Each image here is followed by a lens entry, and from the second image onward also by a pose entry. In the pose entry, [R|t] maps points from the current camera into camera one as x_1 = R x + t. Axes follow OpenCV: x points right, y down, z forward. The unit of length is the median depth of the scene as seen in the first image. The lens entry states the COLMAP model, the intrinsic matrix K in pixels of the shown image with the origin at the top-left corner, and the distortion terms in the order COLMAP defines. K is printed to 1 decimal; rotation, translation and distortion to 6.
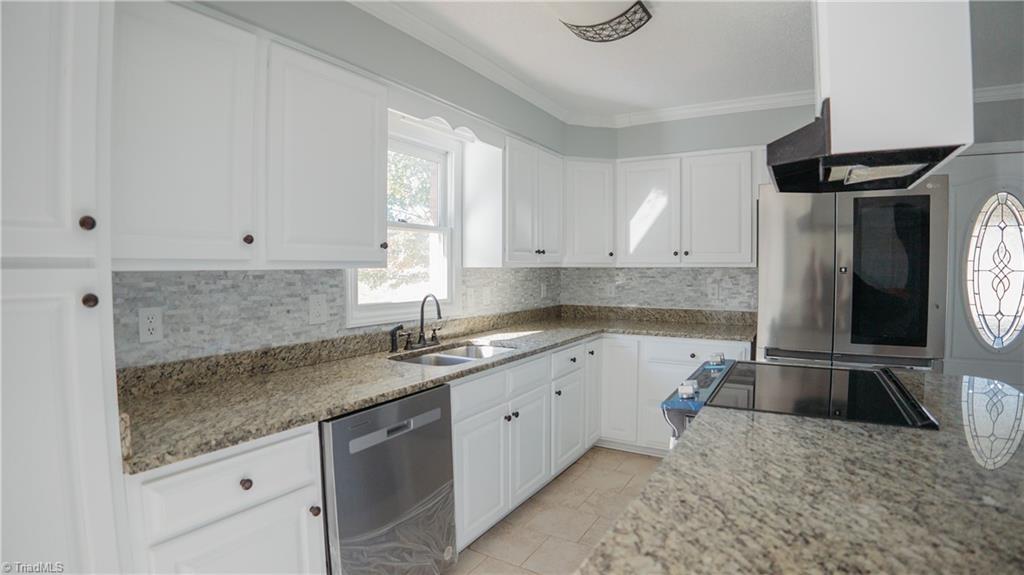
lens RADIAL K [[496.3, 0, 516.3], [0, 496.3, 288.4], [0, 0, 1]] dist [-0.086208, 0.001136]
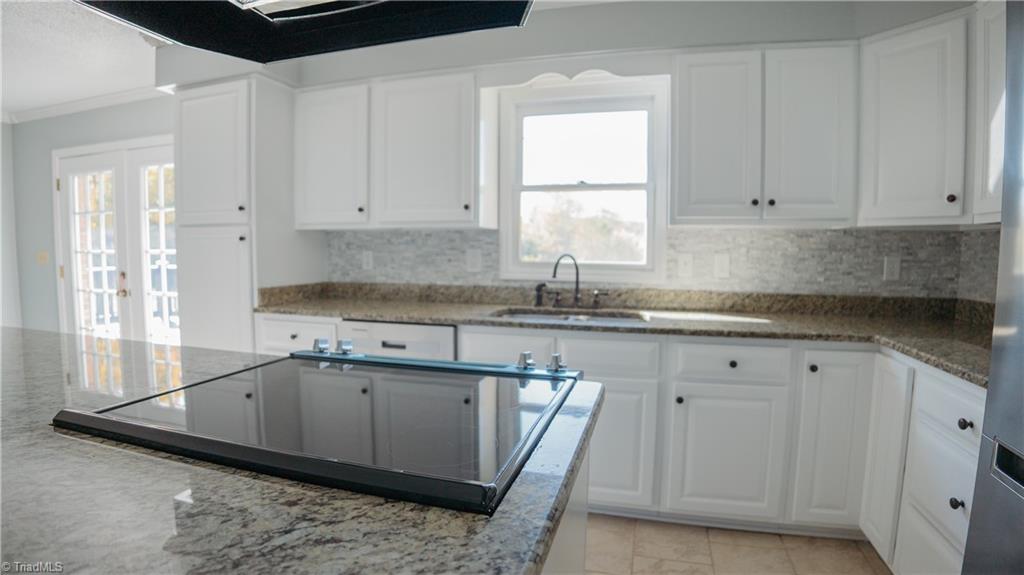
lens RADIAL K [[496.3, 0, 516.3], [0, 496.3, 288.4], [0, 0, 1]] dist [-0.086208, 0.001136]
pose [[0.278002, 0.078744, -0.957348, 0.837822], [-0.047770, 0.996535, 0.068095, 0.019595], [0.959392, 0.026802, 0.280800, 0.709700]]
